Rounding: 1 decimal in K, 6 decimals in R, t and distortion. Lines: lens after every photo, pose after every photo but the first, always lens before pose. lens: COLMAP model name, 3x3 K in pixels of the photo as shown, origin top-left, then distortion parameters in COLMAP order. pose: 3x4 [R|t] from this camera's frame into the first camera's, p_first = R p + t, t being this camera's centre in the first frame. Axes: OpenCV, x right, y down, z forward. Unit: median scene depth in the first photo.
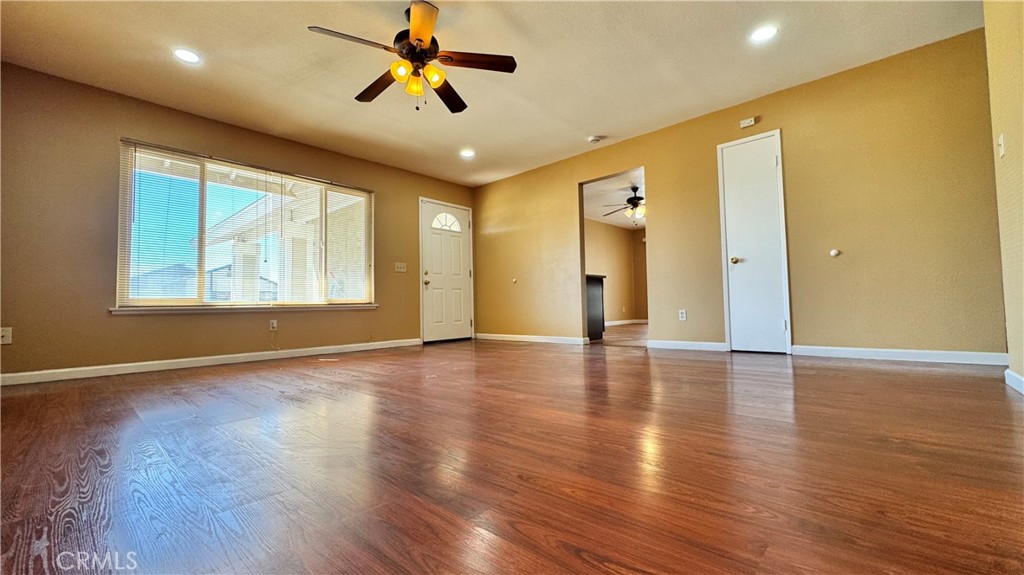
lens RADIAL K [[410.1, 0, 513.3], [0, 410.1, 283.8], [0, 0, 1]] dist [0.002937, 0.000936]
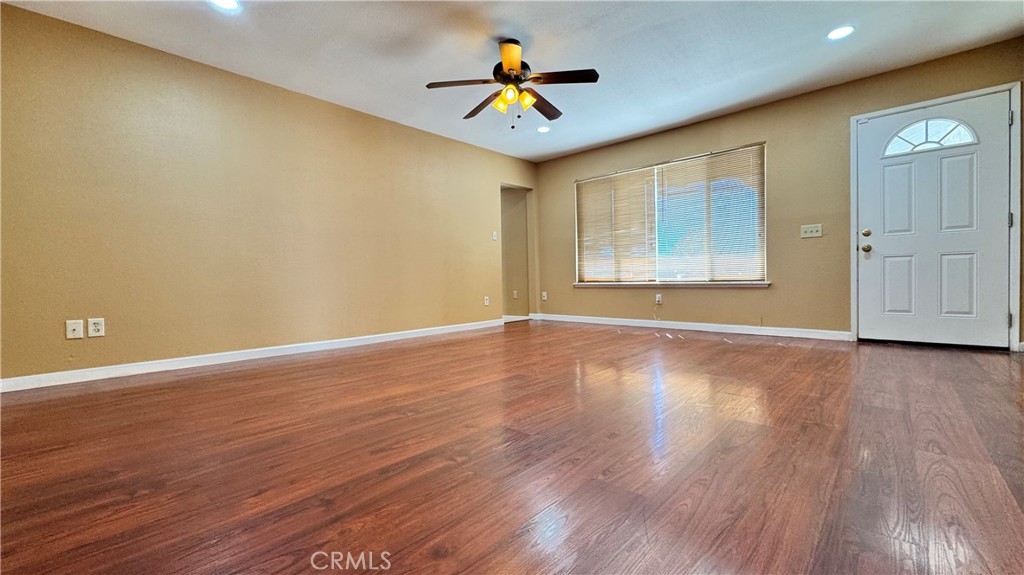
lens RADIAL K [[410.1, 0, 513.0], [0, 410.1, 288.5], [0, 0, 1]] dist [0.002937, 0.000936]
pose [[0.001161, 0.046329, -0.998926, 0.479342], [0.069406, 0.996514, 0.046298, -0.009089], [0.997588, -0.069385, -0.002059, 0.485822]]
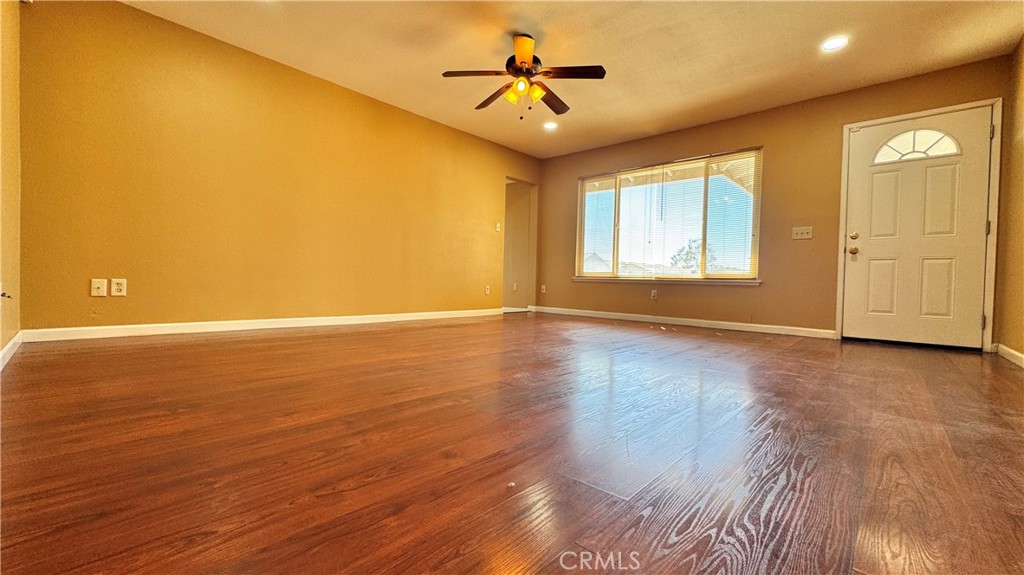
lens RADIAL K [[410.1, 0, 512.4], [0, 410.1, 289.3], [0, 0, 1]] dist [0.002937, 0.000936]
pose [[0.002501, 0.041311, -0.999143, 0.512216], [0.023171, 0.998876, 0.041358, 0.021539], [0.999728, -0.023255, 0.001541, 0.478512]]
